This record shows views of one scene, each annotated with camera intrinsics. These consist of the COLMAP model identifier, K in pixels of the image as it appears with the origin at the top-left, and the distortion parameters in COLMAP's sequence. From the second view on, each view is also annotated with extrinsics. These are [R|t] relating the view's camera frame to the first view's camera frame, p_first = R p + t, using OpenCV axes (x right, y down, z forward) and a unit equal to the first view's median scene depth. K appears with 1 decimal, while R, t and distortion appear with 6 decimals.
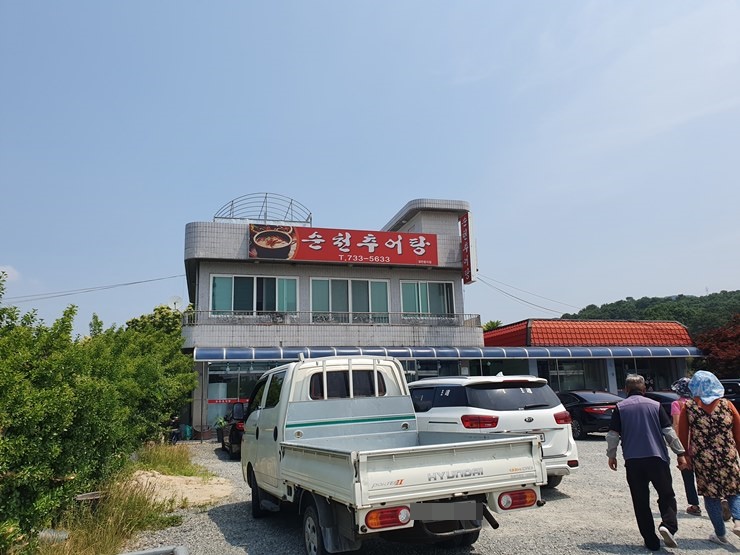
lens RADIAL K [[562.6, 0, 346.2], [0, 562.6, 277.4], [0, 0, 1]] dist [0.022849, -0.005255]
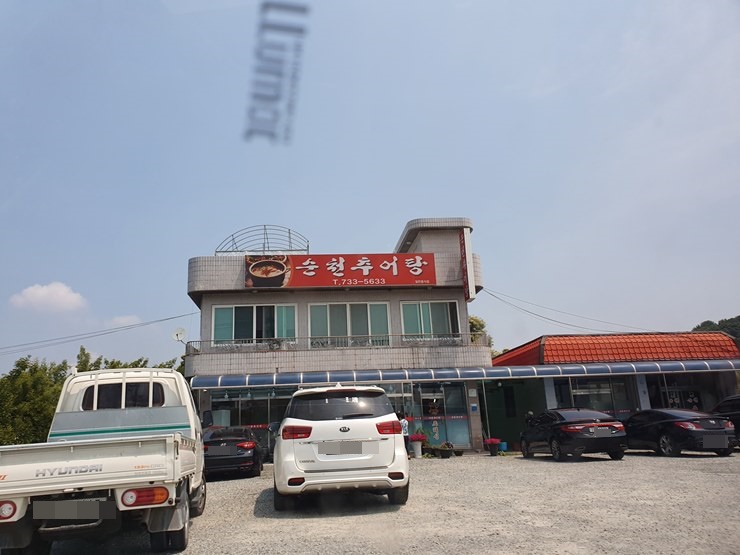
lens RADIAL K [[562.6, 0, 346.2], [0, 562.6, 277.4], [0, 0, 1]] dist [0.022849, -0.005255]
pose [[0.982516, -0.061717, -0.175652, 0.188215], [0.051960, 0.996868, -0.059619, 0.017286], [0.178782, 0.049450, 0.982645, 0.010001]]
